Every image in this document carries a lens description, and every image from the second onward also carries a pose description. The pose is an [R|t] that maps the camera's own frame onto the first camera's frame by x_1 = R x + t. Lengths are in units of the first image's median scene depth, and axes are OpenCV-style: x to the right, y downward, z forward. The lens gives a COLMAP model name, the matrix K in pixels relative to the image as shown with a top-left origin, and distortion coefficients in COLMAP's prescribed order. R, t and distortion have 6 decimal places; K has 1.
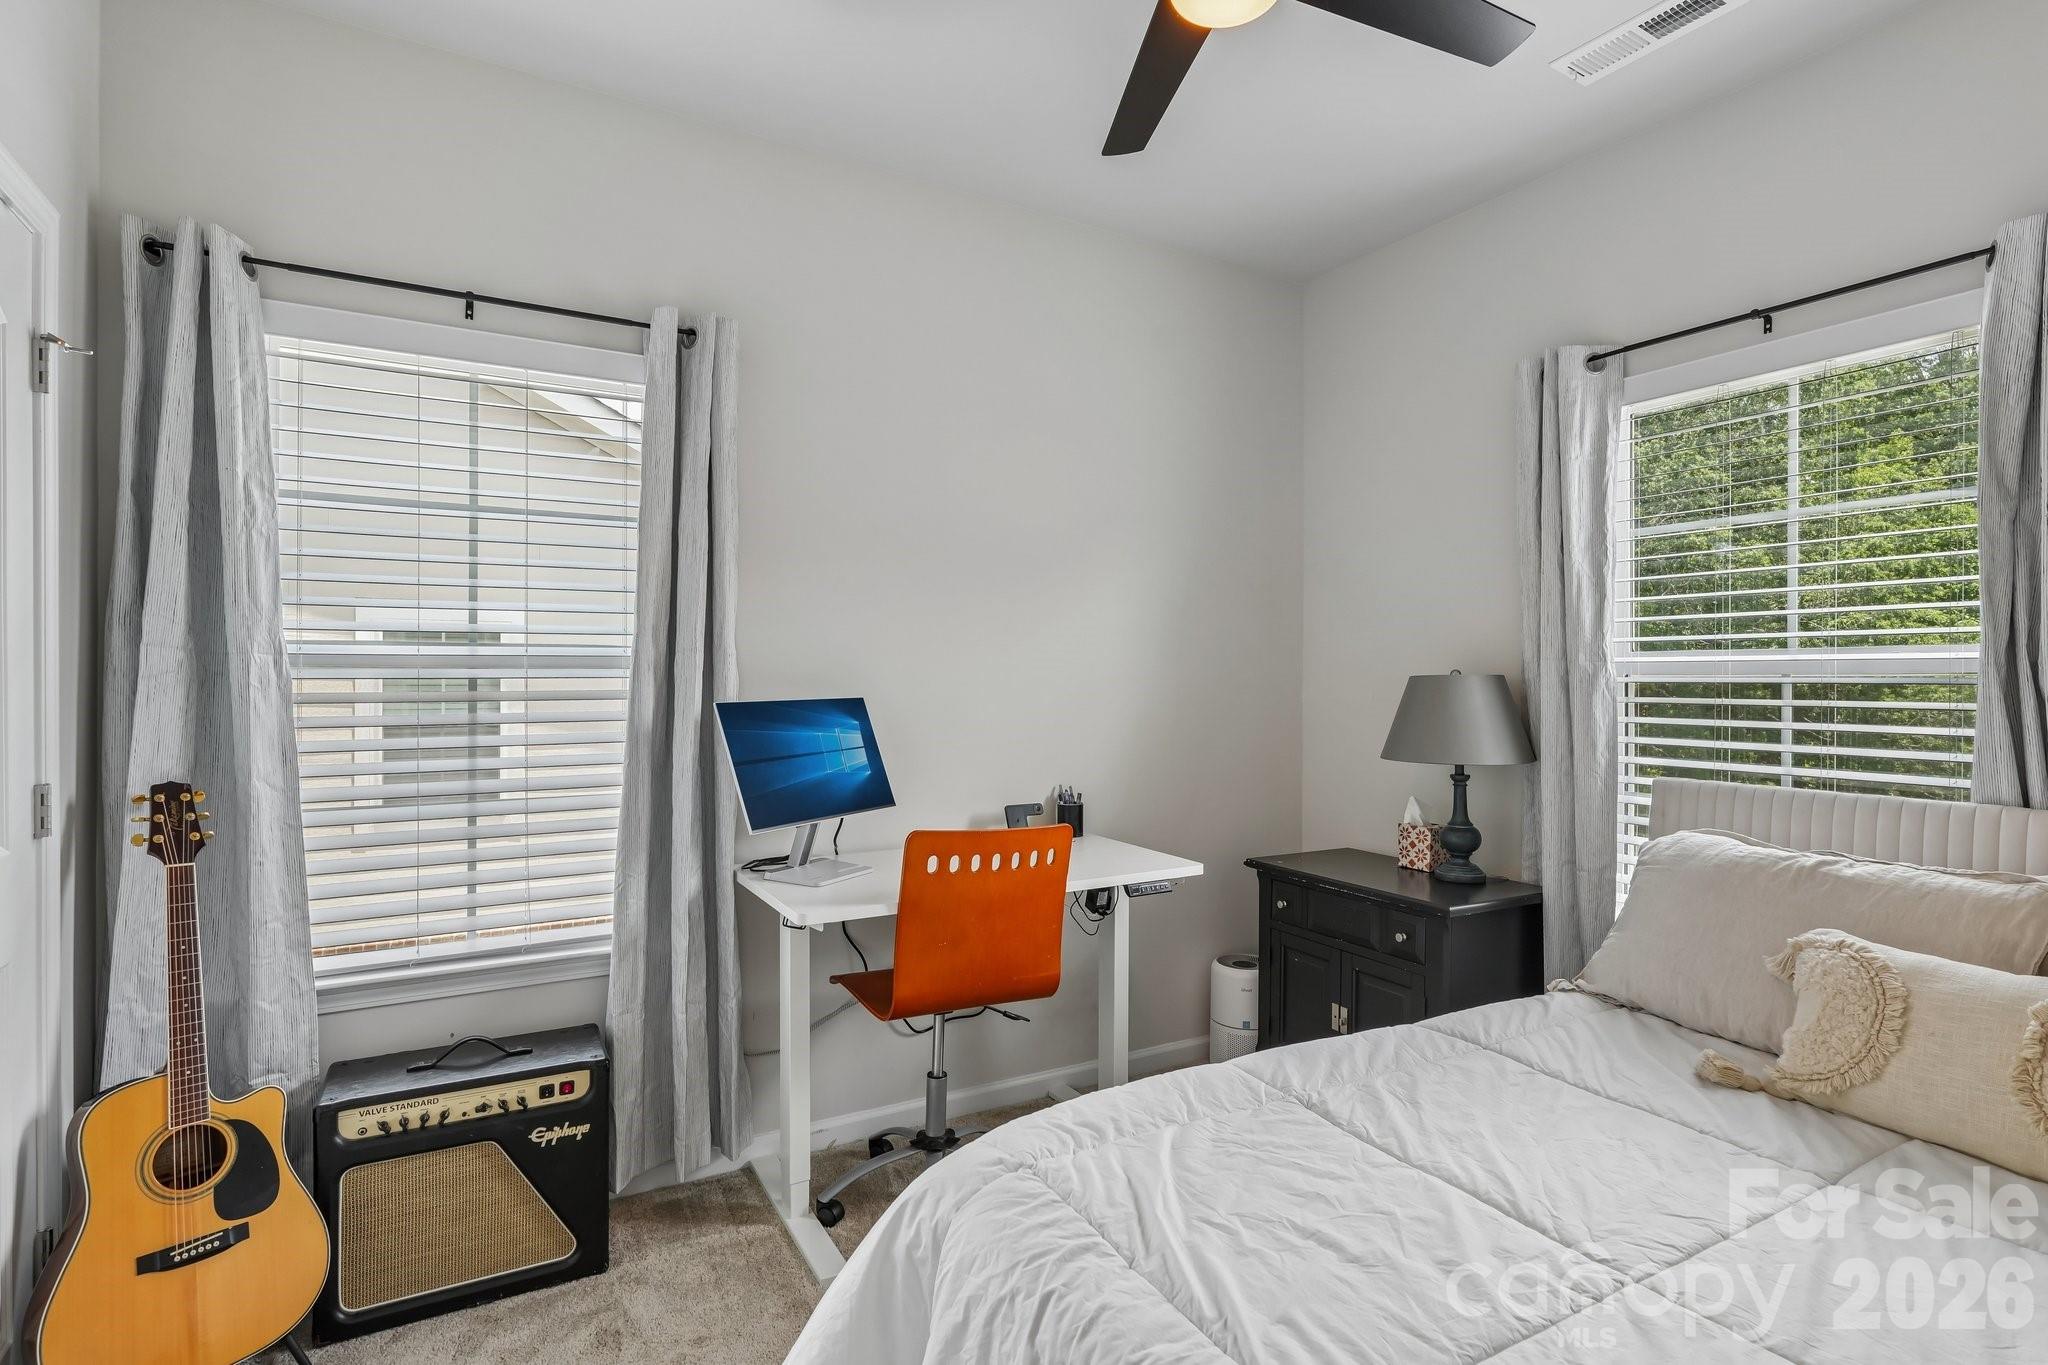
lens RADIAL K [[1000.3, 0, 1013.0], [0, 1000.3, 680.9], [0, 0, 1]] dist [-0.000285, 0.001188]
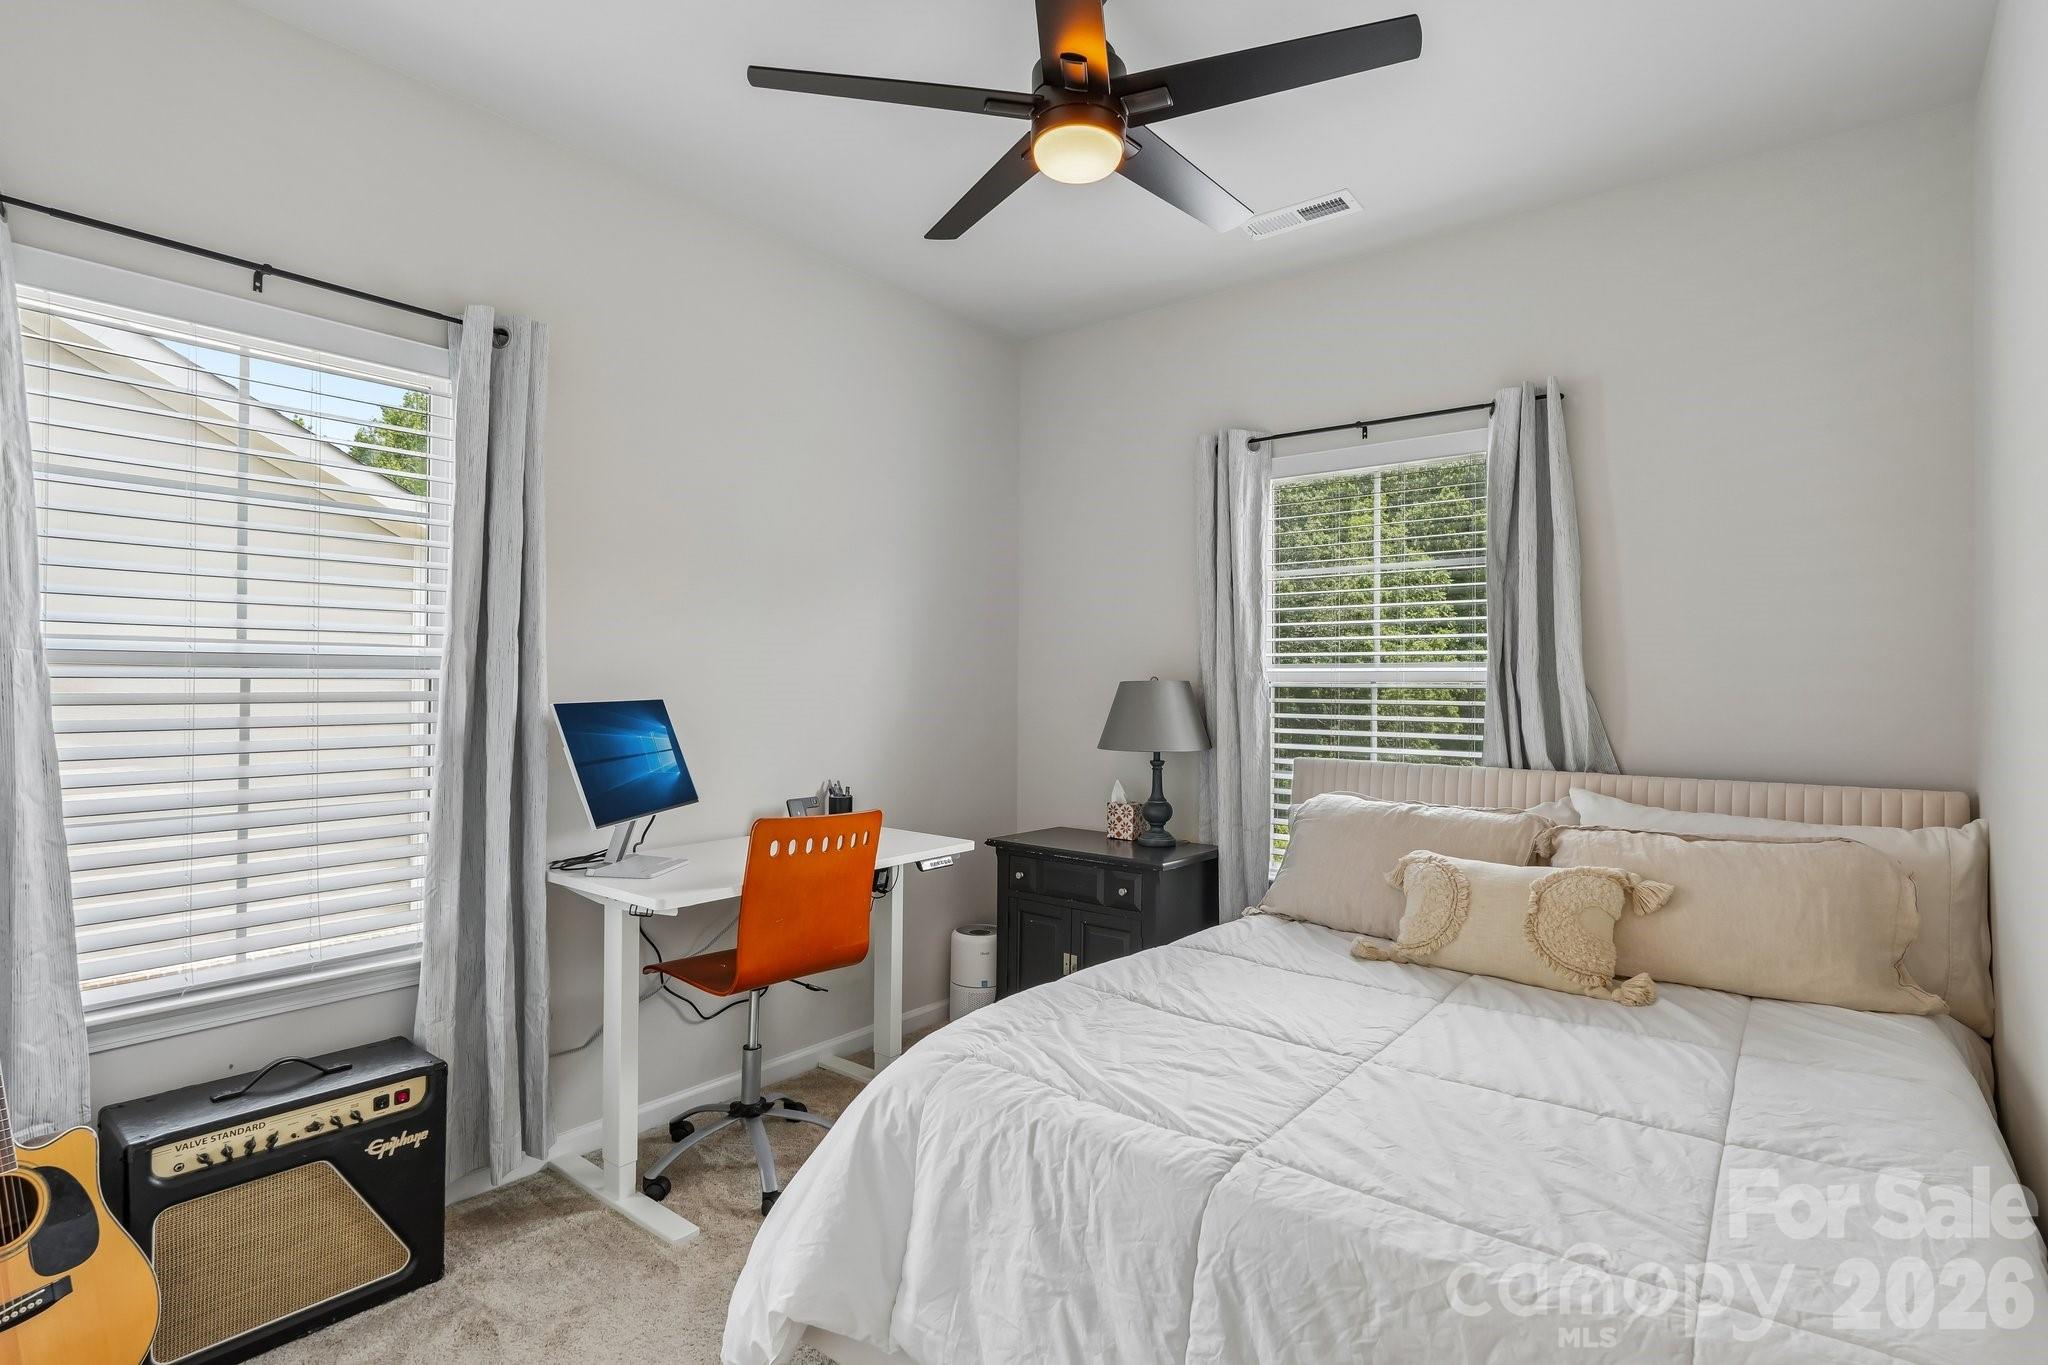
lens RADIAL K [[1000.3, 0, 1035.2], [0, 1000.3, 679.7], [0, 0, 1]] dist [-0.000285, 0.001188]
pose [[0.924692, 0.006125, 0.380666, -0.236275], [-0.003583, 0.999966, -0.007387, 0.003223], [-0.380698, 0.005466, 0.924683, -0.137543]]
